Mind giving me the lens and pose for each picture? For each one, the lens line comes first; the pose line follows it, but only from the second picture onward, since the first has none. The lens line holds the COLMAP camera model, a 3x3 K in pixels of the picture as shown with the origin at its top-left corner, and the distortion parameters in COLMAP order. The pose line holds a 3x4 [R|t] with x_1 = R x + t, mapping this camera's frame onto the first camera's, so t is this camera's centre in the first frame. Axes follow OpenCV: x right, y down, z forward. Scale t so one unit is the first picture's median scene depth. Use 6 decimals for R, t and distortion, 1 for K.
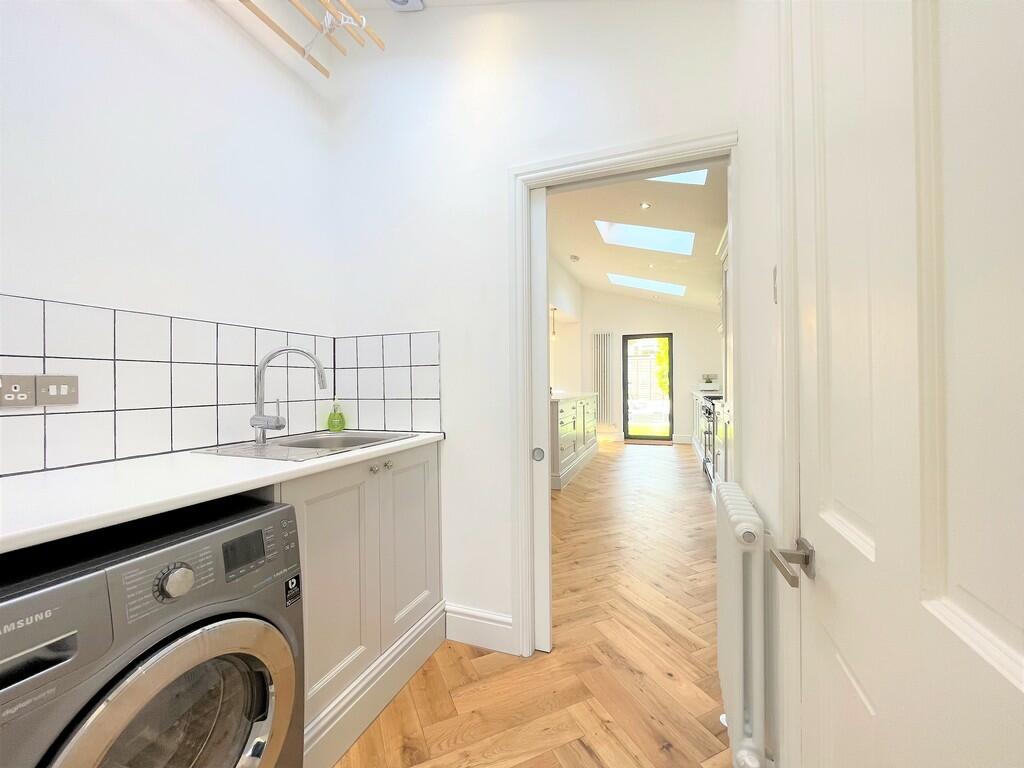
lens RADIAL K [[415.3, 0, 507.9], [0, 415.3, 383.4], [0, 0, 1]] dist [-0.002838, 0.000030]
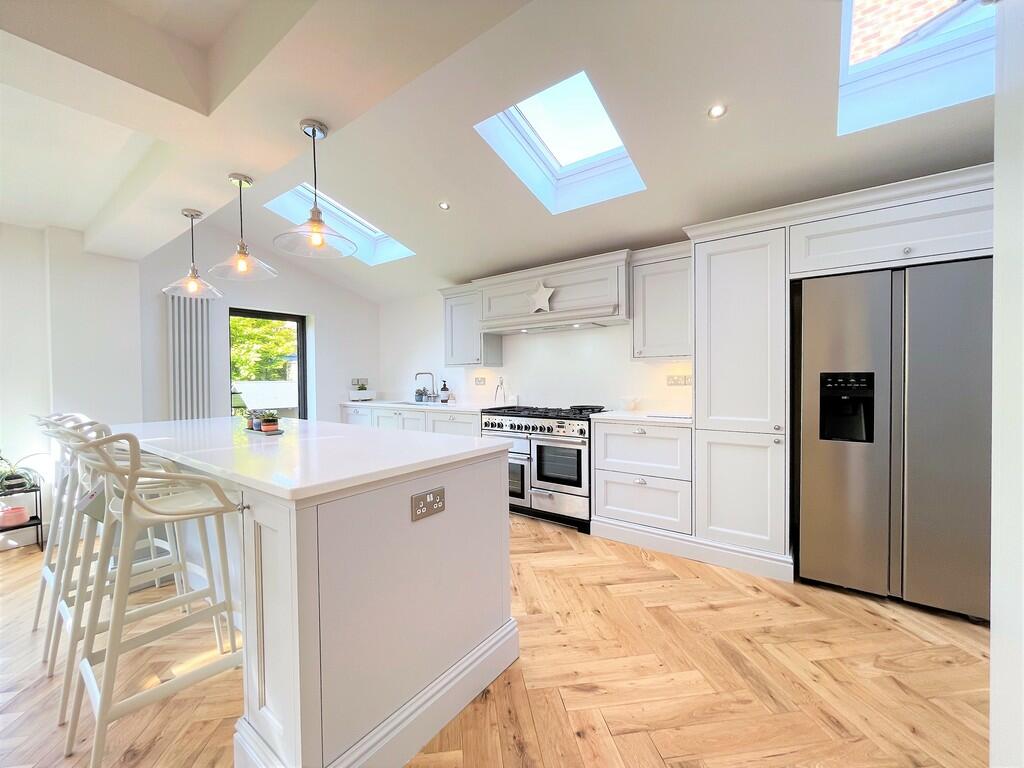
lens RADIAL K [[415.3, 0, 512.8], [0, 415.3, 383.2], [0, 0, 1]] dist [-0.002838, 0.000030]
pose [[0.270064, -0.009297, 0.962798, -0.159237], [0.015263, 0.999869, 0.005373, -0.012726], [-0.962722, 0.013244, 0.270170, 0.516131]]
